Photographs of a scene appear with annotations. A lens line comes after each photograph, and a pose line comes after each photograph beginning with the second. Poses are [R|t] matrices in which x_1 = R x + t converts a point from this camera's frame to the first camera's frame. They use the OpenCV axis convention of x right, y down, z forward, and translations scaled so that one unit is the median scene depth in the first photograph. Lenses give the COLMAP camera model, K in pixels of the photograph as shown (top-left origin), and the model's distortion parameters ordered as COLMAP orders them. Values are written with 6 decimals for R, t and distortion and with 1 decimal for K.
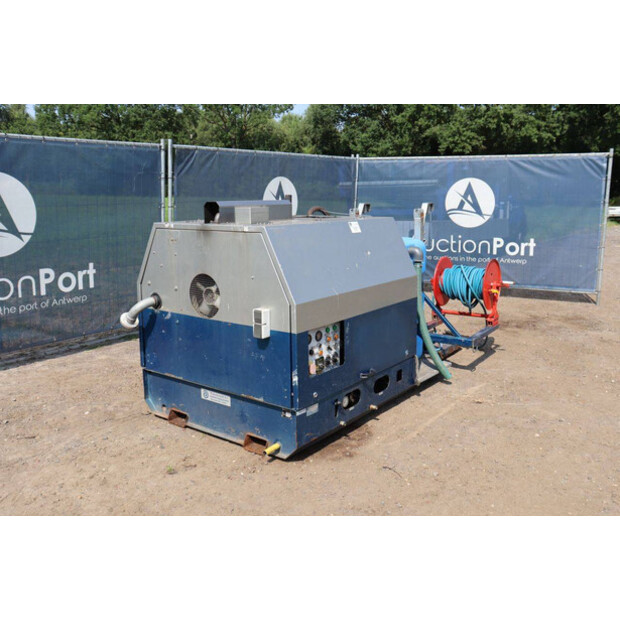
lens RADIAL K [[595.5, 0, 307.7], [0, 595.5, 281.5], [0, 0, 1]] dist [-0.182218, 0.306481]
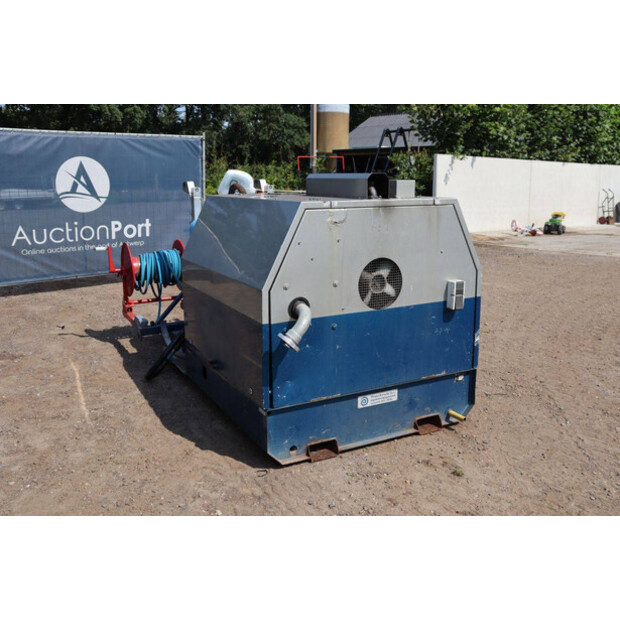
lens RADIAL K [[616.5, 0, 316.8], [0, 616.5, 286.0], [0, 0, 1]] dist [-0.151605, 0.233561]
pose [[0.418577, -0.155334, 0.894799, -0.444312], [0.133872, 0.985055, 0.108378, -0.035519], [-0.898260, 0.074423, 0.433116, 0.306112]]
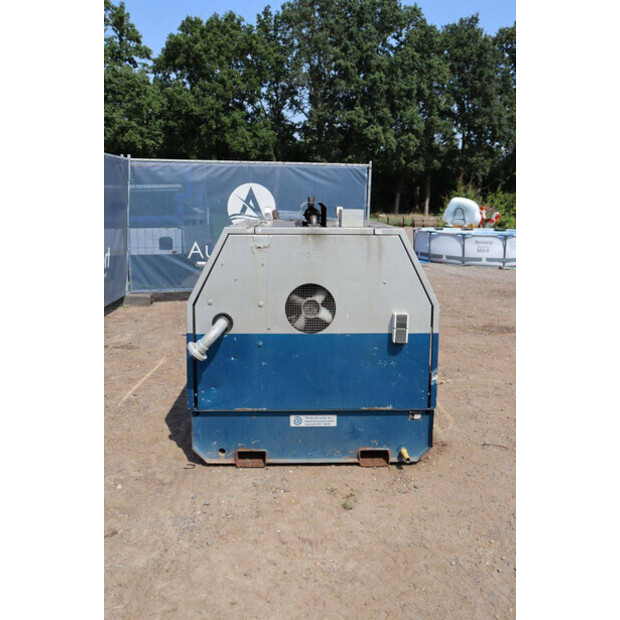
lens RADIAL K [[616.5, 0, 316.8], [0, 616.5, 286.0], [0, 0, 1]] dist [-0.151605, 0.233561]
pose [[0.772148, -0.072410, 0.631304, -0.328574], [0.078509, 0.996745, 0.018301, -0.011089], [-0.630574, 0.035432, 0.775320, 0.121331]]
